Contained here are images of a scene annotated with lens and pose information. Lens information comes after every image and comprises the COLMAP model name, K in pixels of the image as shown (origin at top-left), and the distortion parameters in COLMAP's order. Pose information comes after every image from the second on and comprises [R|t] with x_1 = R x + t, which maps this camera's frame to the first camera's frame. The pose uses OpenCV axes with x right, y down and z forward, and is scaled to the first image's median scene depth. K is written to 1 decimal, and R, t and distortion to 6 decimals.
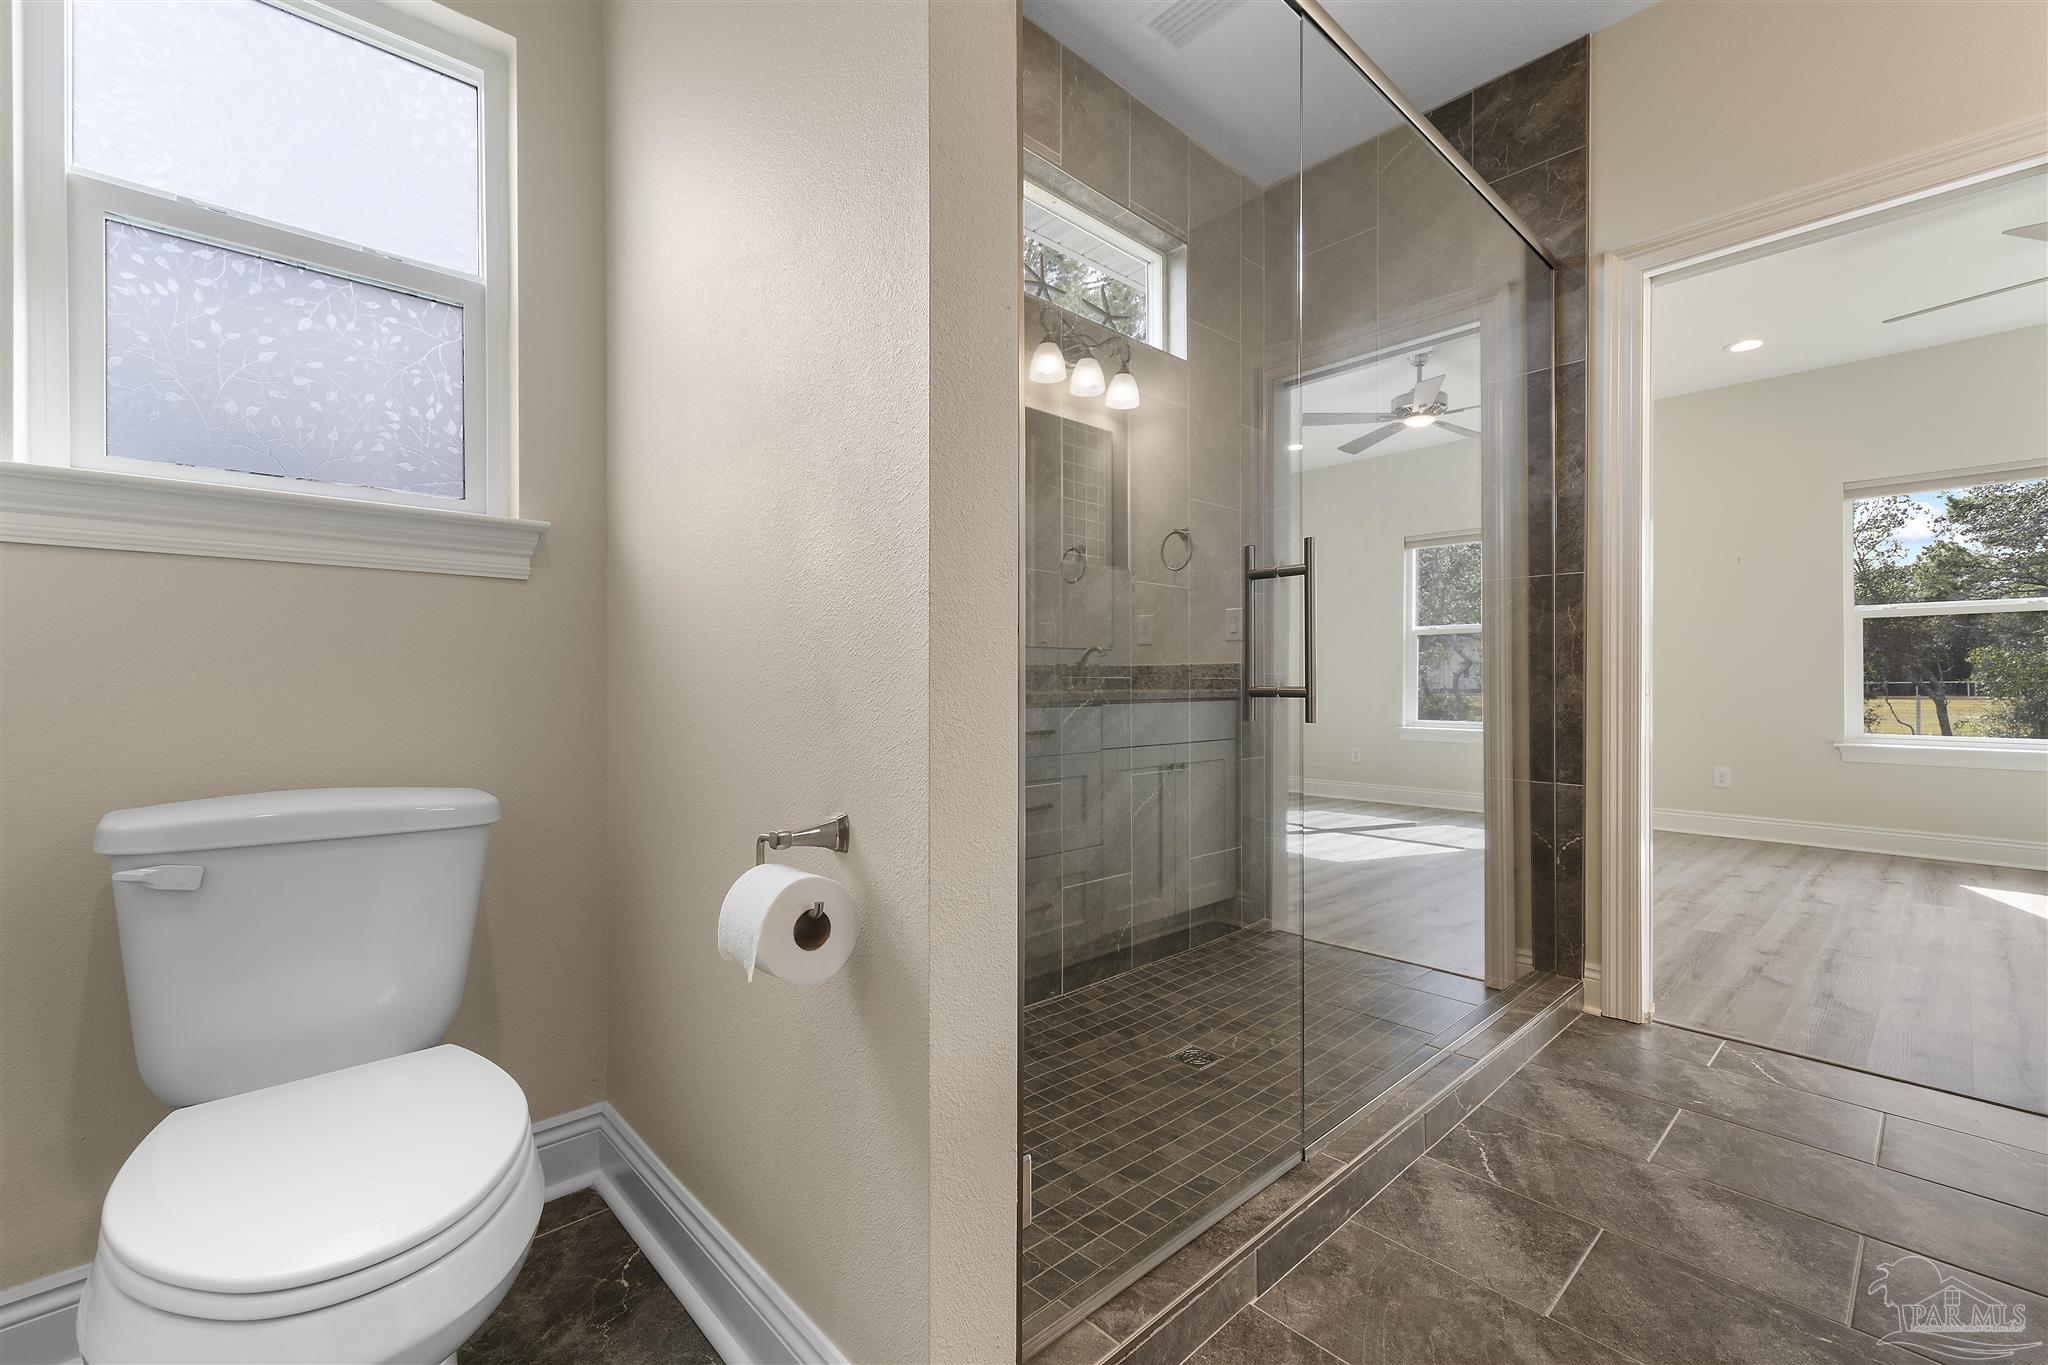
lens RADIAL K [[862.3, 0, 1025.2], [0, 862.3, 679.4], [0, 0, 1]] dist [0.004717, 0.000976]
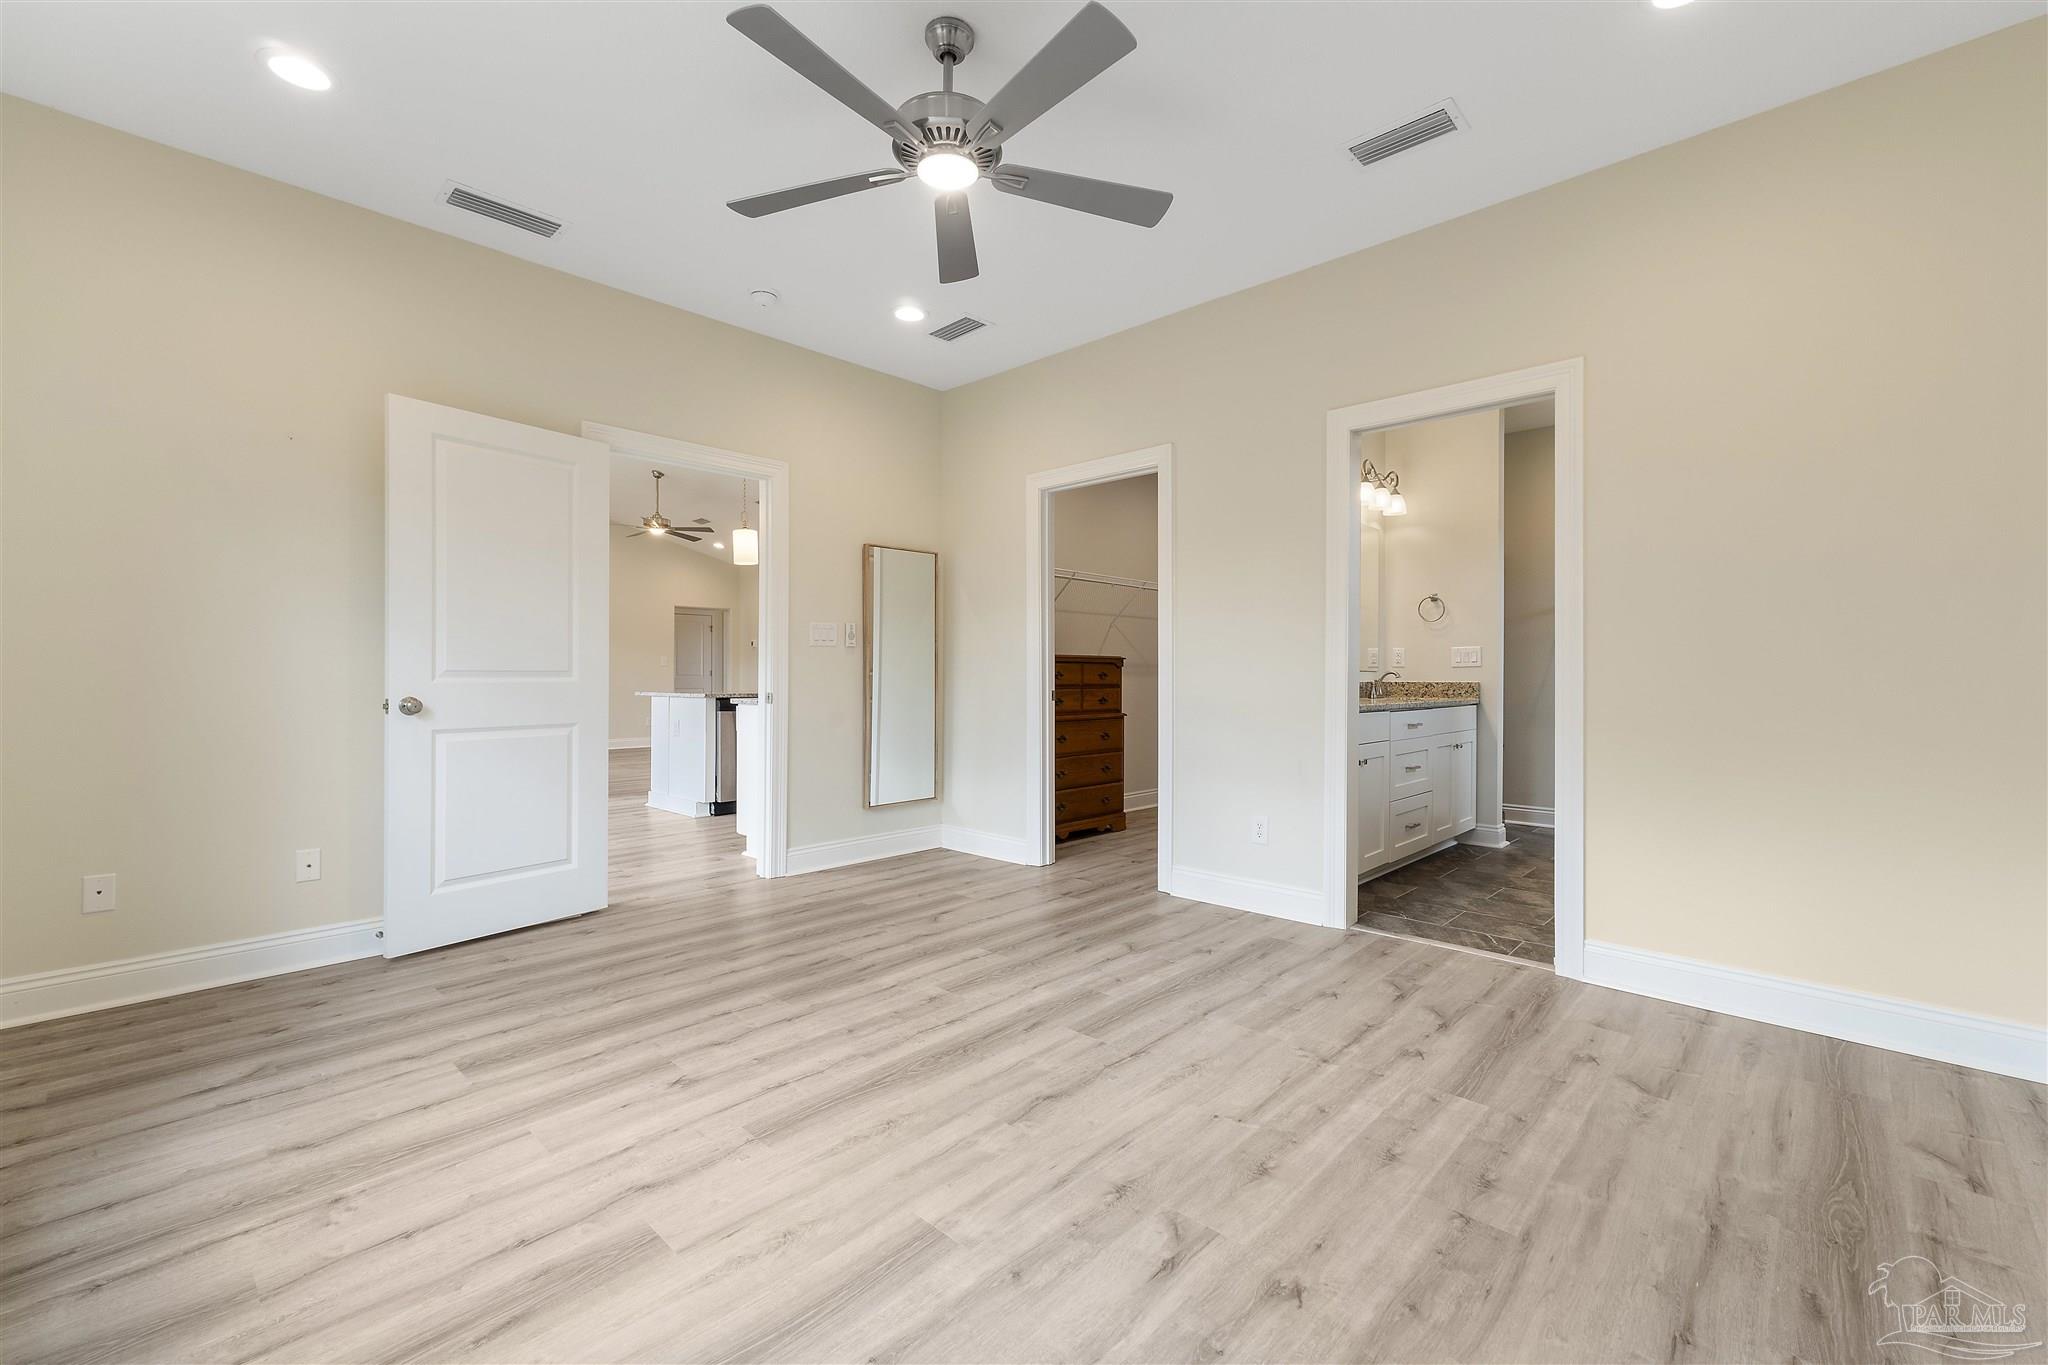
lens RADIAL K [[862.3, 0, 1029.0], [0, 862.3, 673.8], [0, 0, 1]] dist [0.004717, 0.000976]
pose [[-0.997549, -0.008743, -0.069424, 1.866897], [-0.008402, 0.999951, -0.005189, -0.038311], [0.069466, -0.004593, -0.997574, 2.604223]]
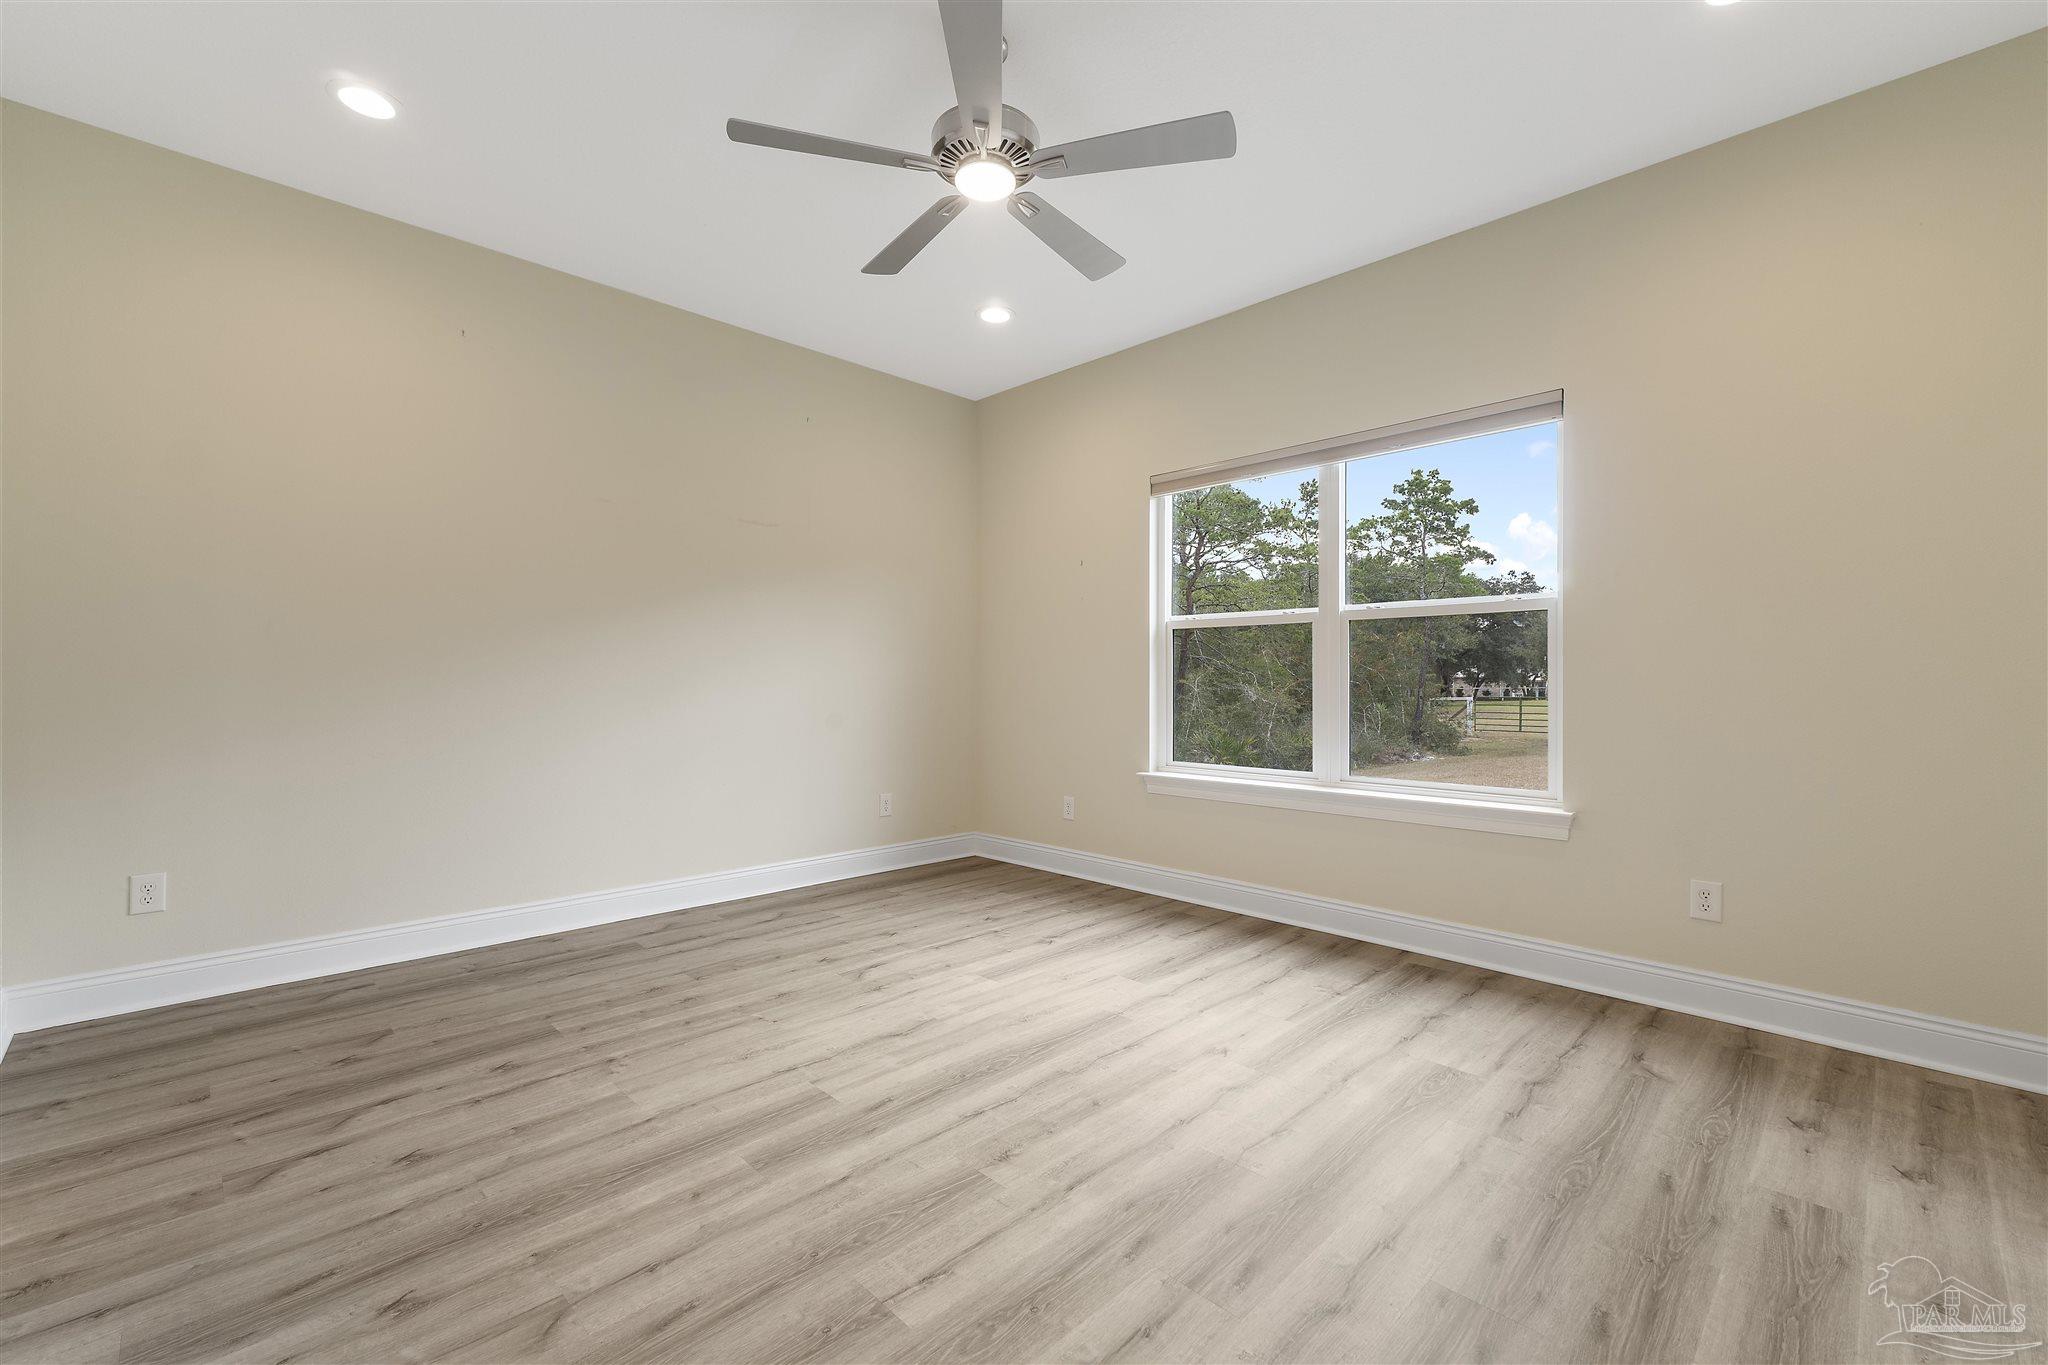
lens RADIAL K [[862.3, 0, 1021.3], [0, 862.3, 686.7], [0, 0, 1]] dist [0.004717, 0.000976]
pose [[0.999702, -0.002304, 0.024309, 1.916516], [0.002087, 0.999958, 0.008946, -0.046649], [-0.024329, -0.008892, 0.999664, 0.318203]]
